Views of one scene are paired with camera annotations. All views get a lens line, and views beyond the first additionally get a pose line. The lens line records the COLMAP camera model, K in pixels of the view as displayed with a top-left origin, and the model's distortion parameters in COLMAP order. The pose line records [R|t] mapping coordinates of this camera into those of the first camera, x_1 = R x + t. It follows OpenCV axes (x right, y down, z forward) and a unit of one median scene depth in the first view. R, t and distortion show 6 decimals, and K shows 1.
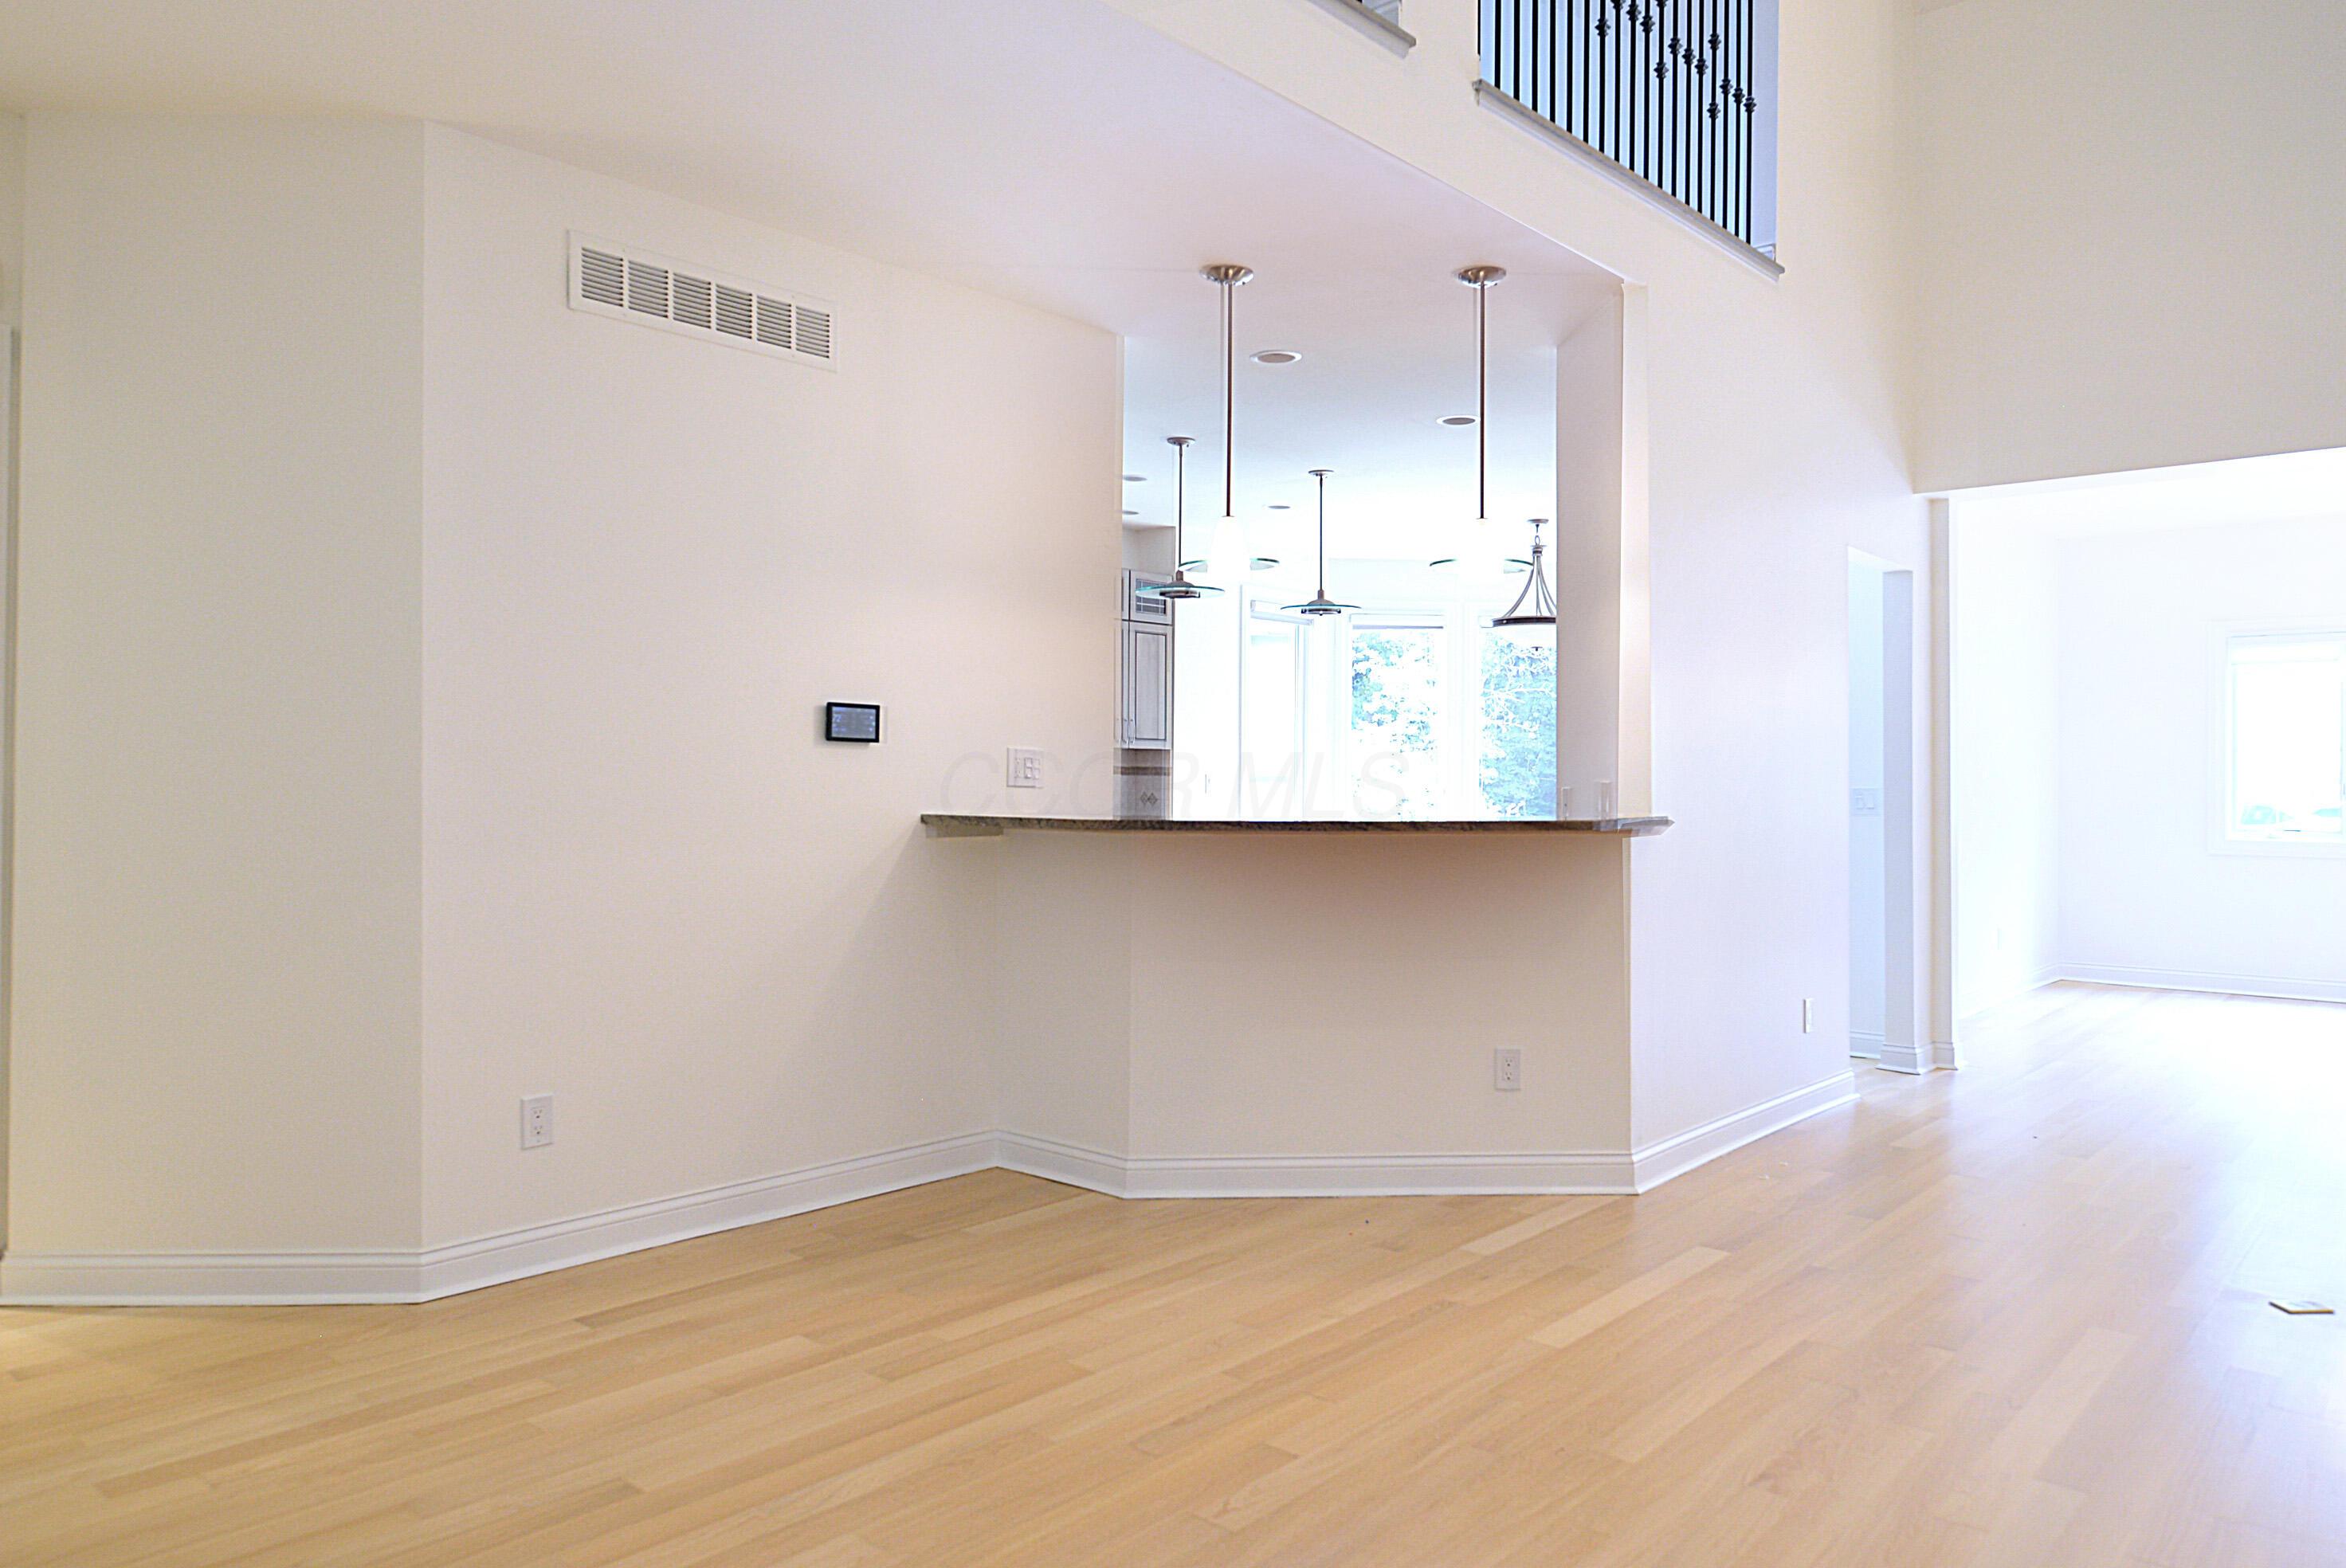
lens RADIAL K [[1558.5, 0, 1167.0], [0, 1558.5, 744.1], [0, 0, 1]] dist [0.003449, -0.007293]
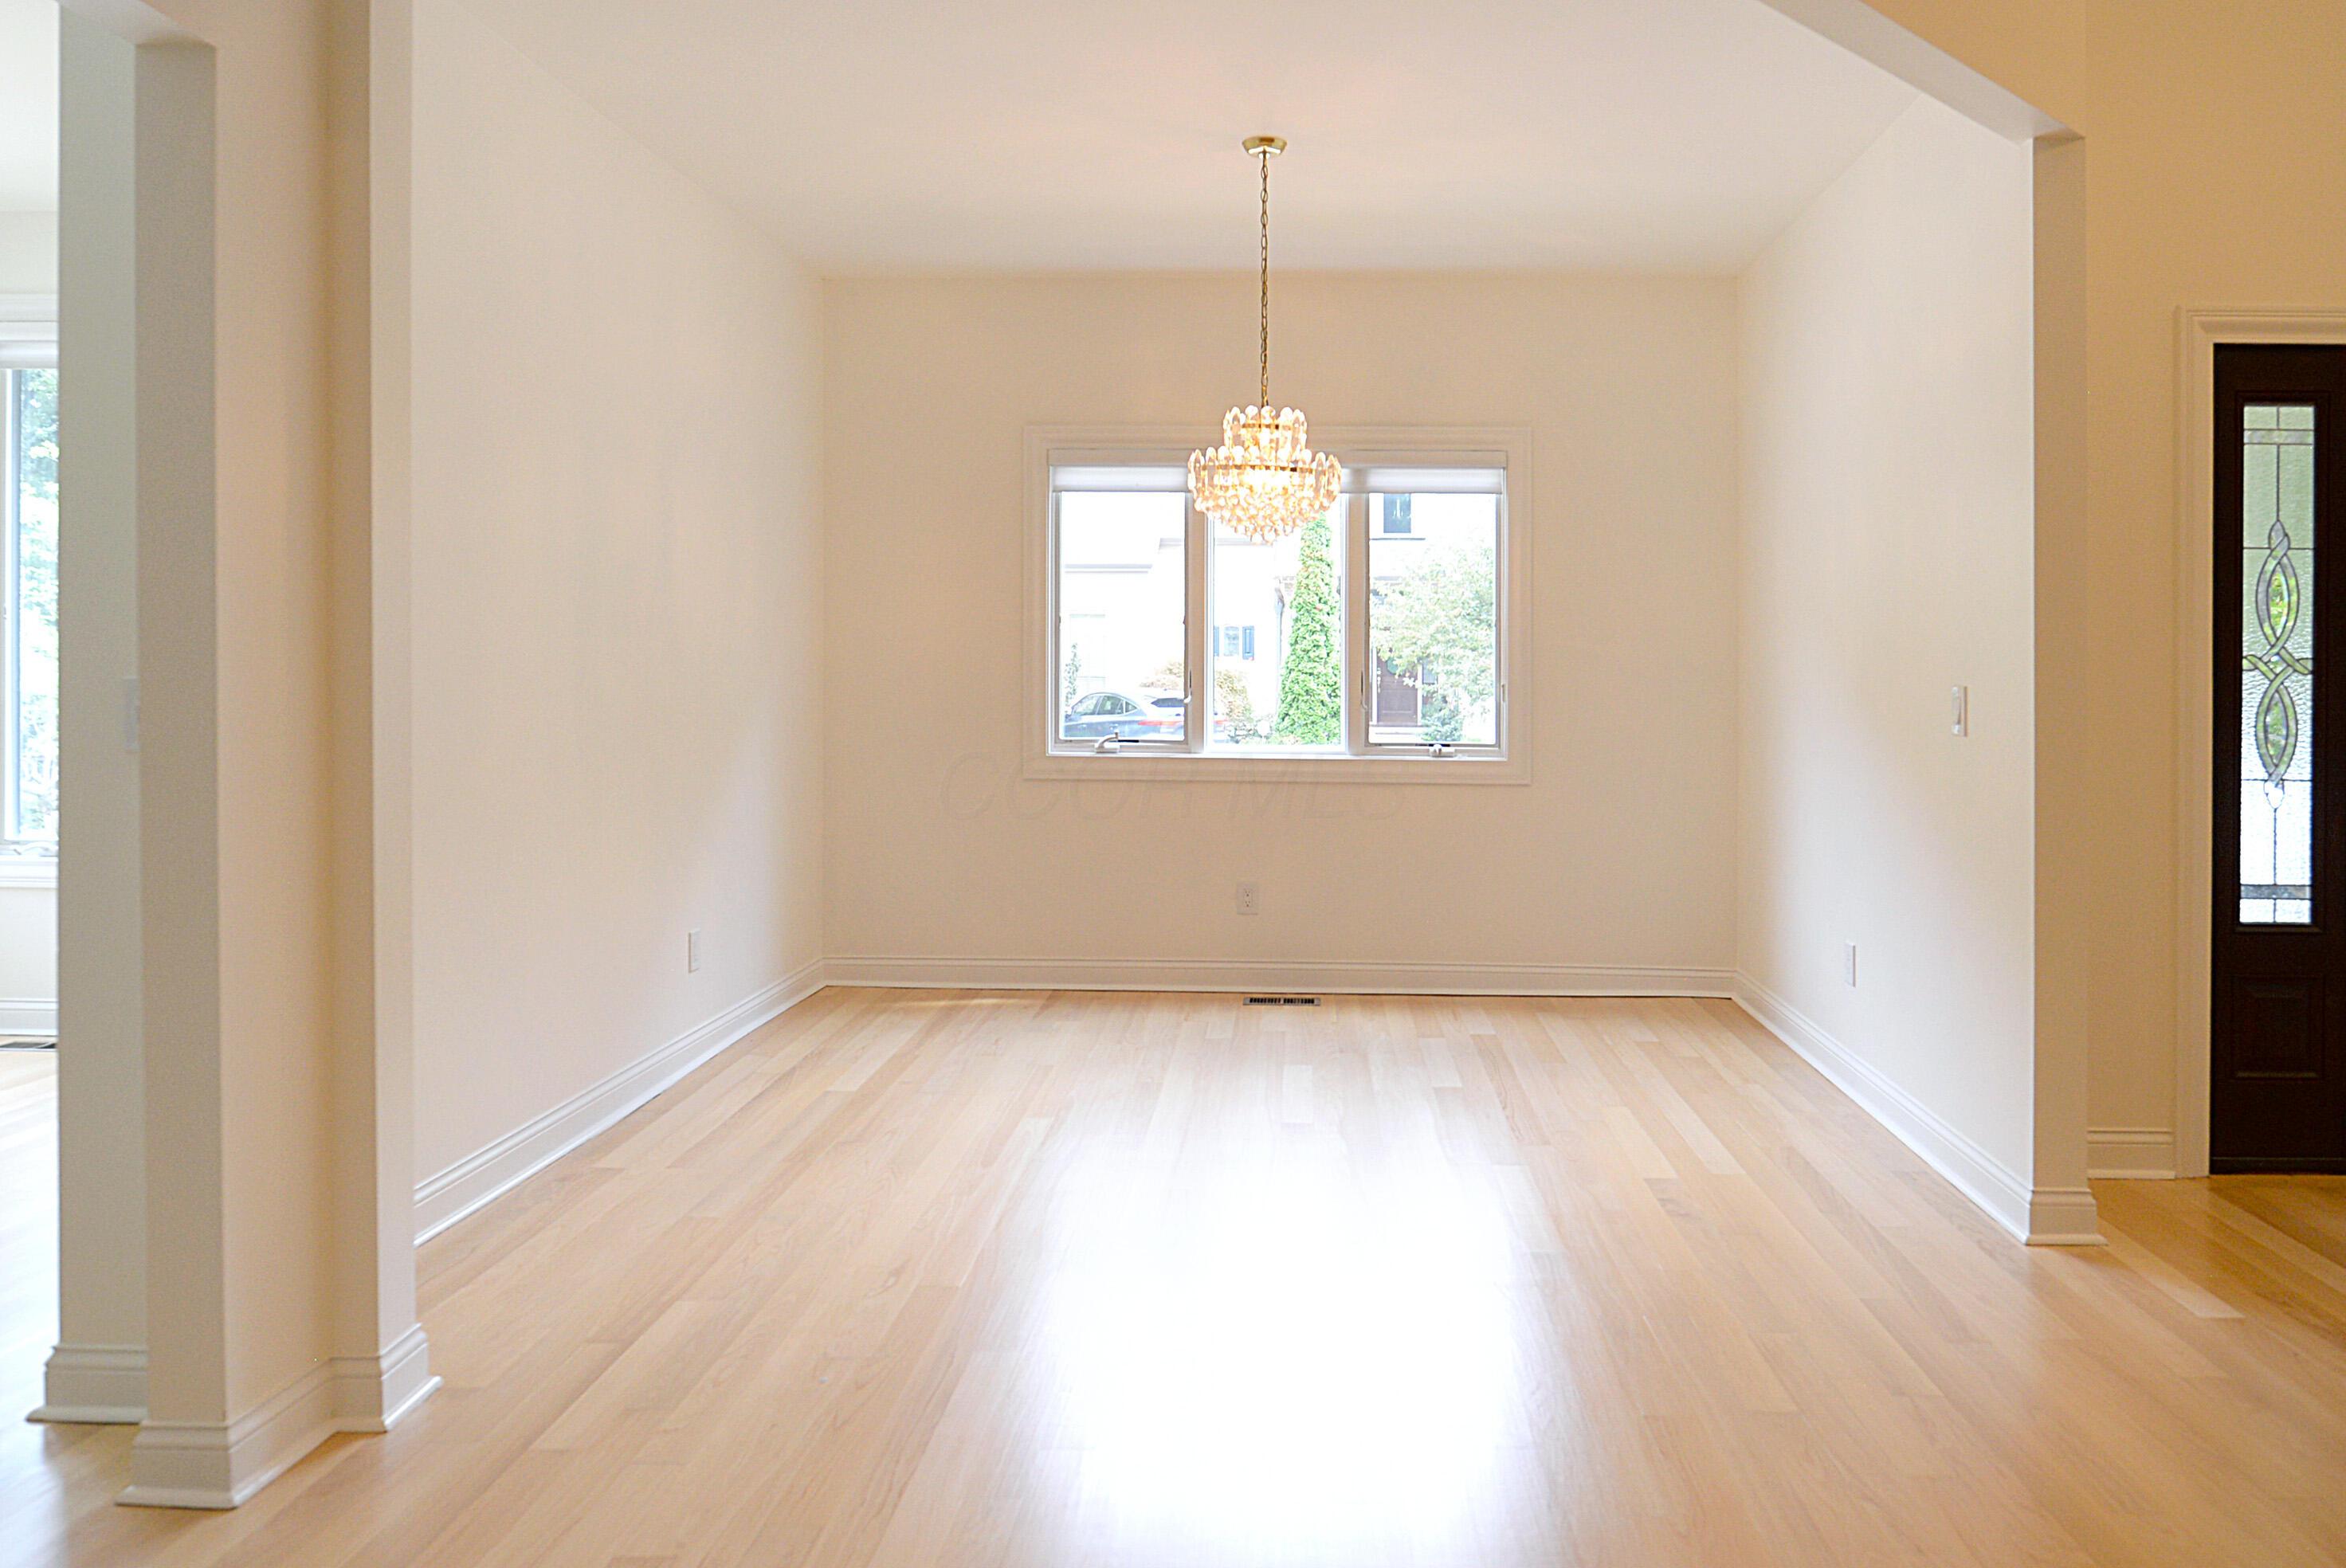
lens RADIAL K [[1535.5, 0, 1161.9], [0, 1535.5, 876.4], [0, 0, 1]] dist [-0.007267, -0.005863]
pose [[0.801220, -0.076196, 0.593499, 0.325746], [-0.016689, 0.988628, 0.149454, 0.012510], [-0.598137, -0.129651, 0.790837, 0.444383]]
